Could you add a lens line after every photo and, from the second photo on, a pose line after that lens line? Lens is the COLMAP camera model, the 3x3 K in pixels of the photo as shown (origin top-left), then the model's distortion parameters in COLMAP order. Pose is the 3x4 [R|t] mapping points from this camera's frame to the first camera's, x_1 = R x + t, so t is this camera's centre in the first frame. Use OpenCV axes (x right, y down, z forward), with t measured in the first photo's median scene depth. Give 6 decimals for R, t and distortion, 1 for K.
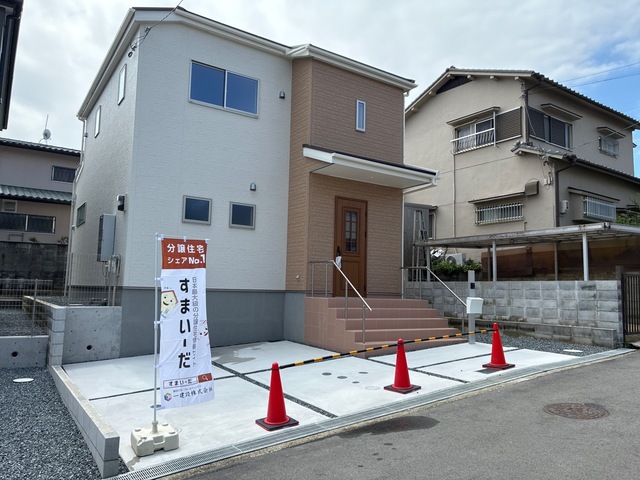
lens RADIAL K [[493.2, 0, 320.0], [0, 493.2, 240.0], [0, 0, 1]] dist [0.012992, -0.002784]
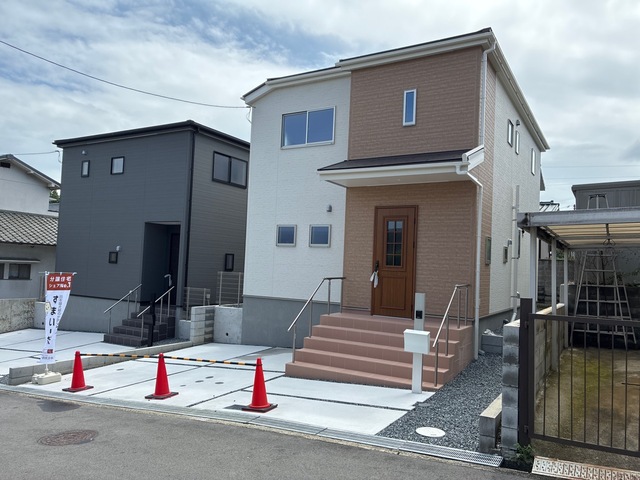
lens RADIAL K [[483.9, 0, 316.0], [0, 483.9, 246.6], [0, 0, 1]] dist [0.029252, -0.003922]
pose [[0.433036, -0.047148, -0.900143, 0.879466], [0.064163, 0.997710, -0.021392, -0.001257], [0.899090, -0.048492, 0.435070, 0.540421]]
